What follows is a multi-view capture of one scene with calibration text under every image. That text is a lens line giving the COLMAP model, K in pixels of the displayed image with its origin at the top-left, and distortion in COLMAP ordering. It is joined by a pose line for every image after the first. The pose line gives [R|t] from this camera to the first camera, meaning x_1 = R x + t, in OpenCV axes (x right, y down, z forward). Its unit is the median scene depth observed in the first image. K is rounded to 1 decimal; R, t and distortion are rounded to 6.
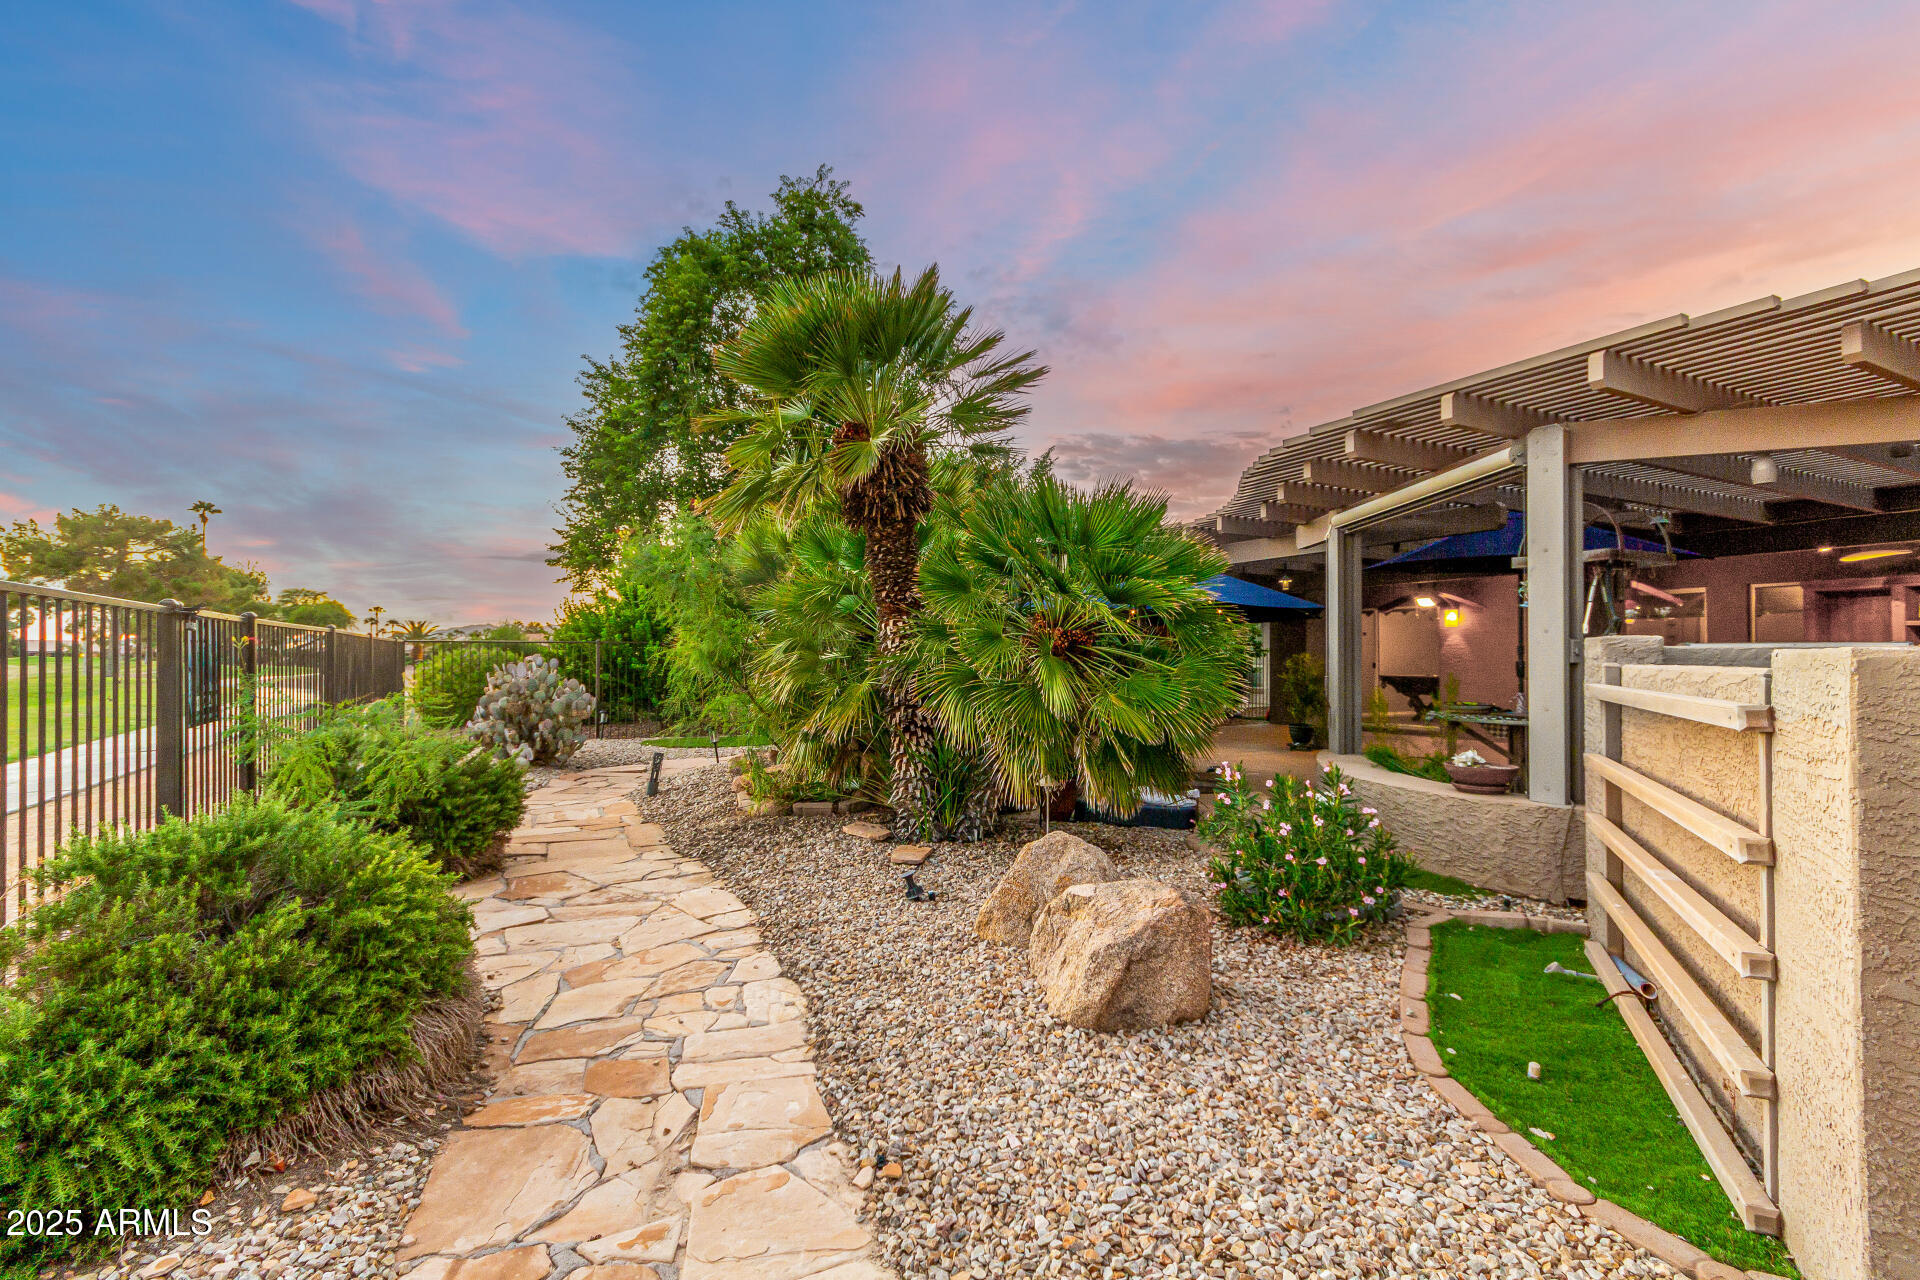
lens RADIAL K [[877.5, 0, 960.5], [0, 877.5, 645.8], [0, 0, 1]] dist [0.002549, 0.000318]
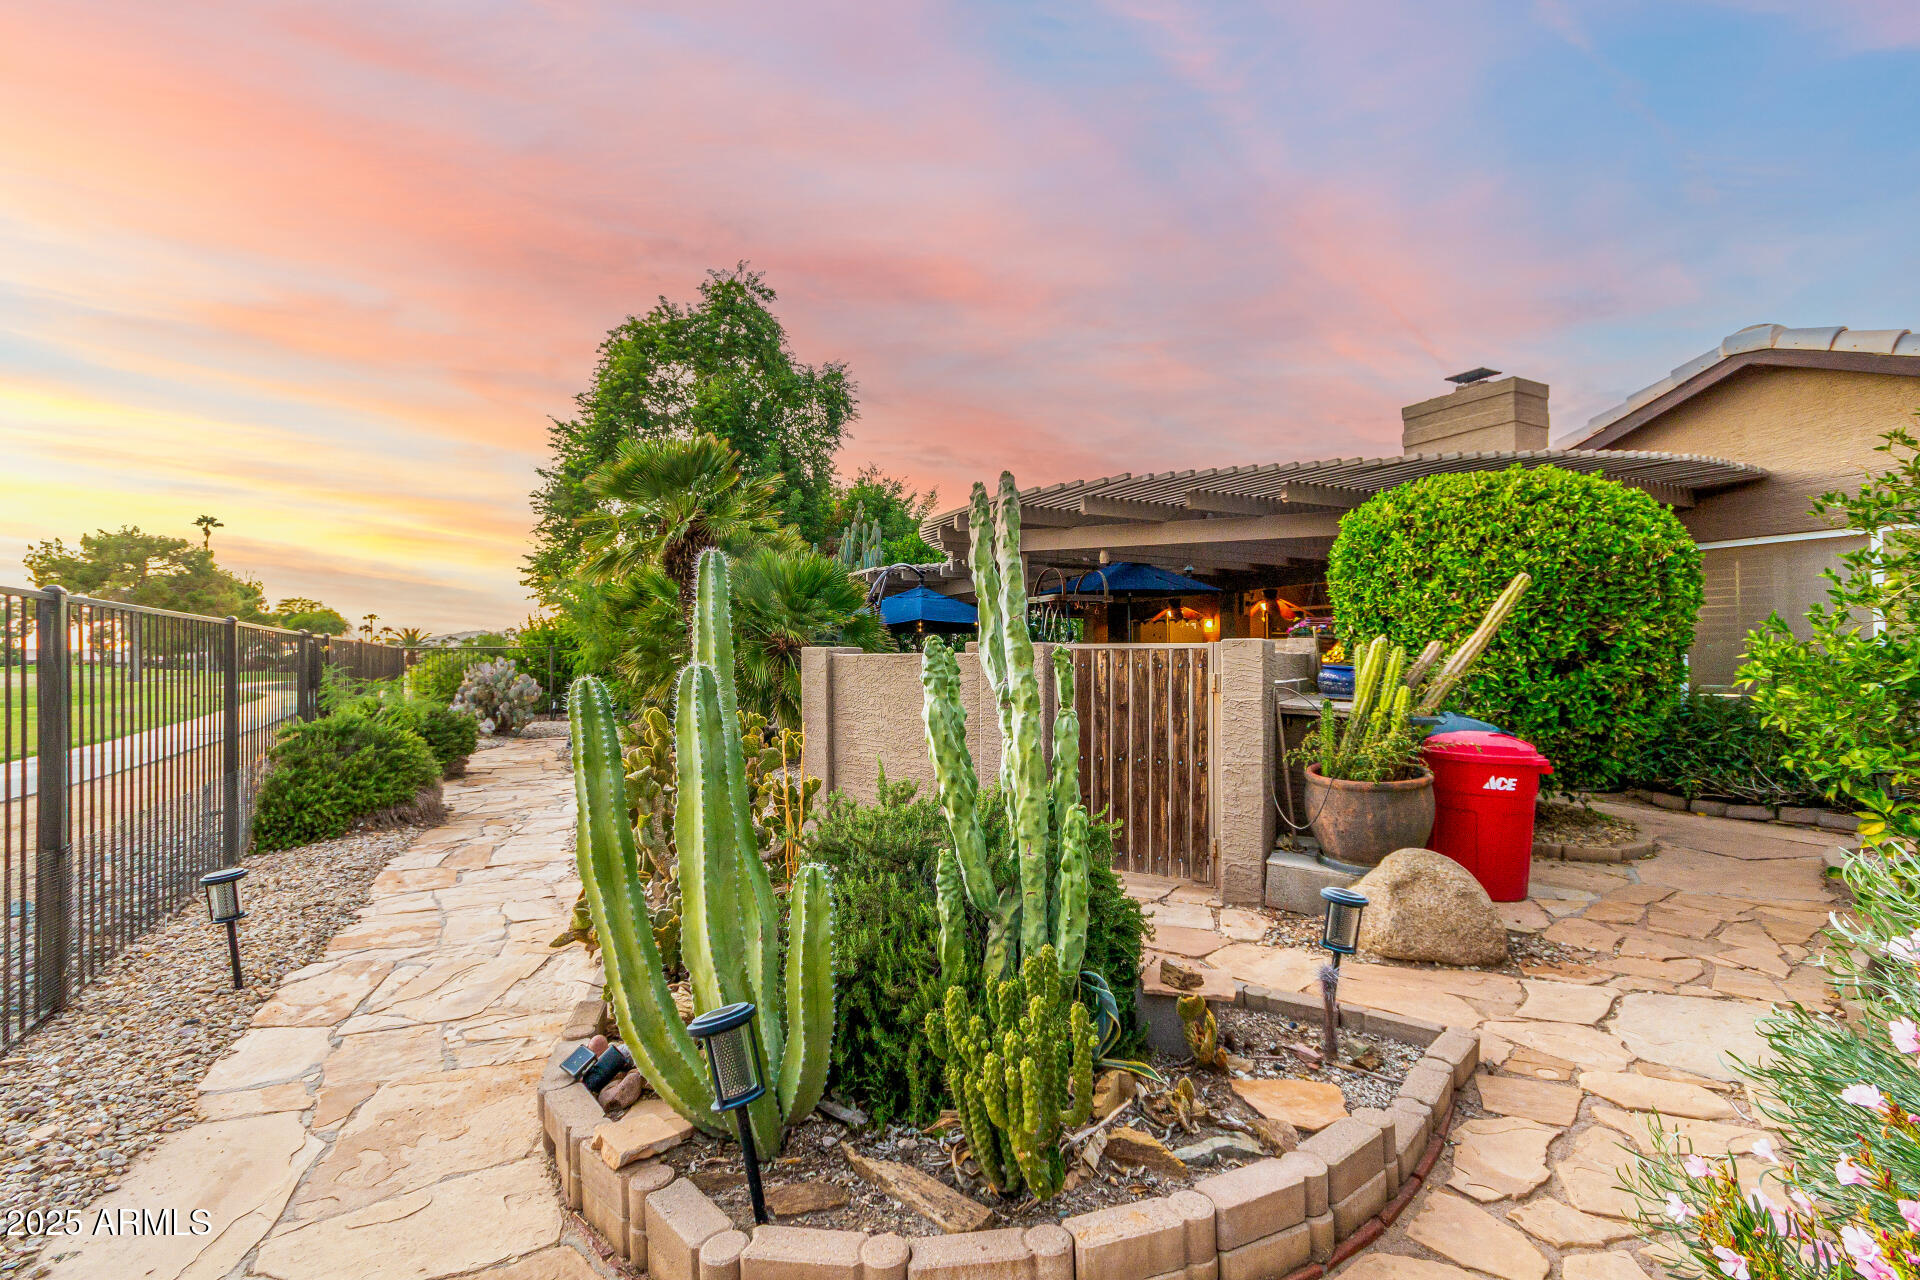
lens RADIAL K [[877.5, 0, 961.6], [0, 877.5, 644.8], [0, 0, 1]] dist [0.002549, 0.000318]
pose [[0.999966, -0.005261, 0.006279, 0.141227], [0.005295, 0.999972, -0.005295, 0.001185], [-0.006251, 0.005328, 0.999966, -0.232525]]
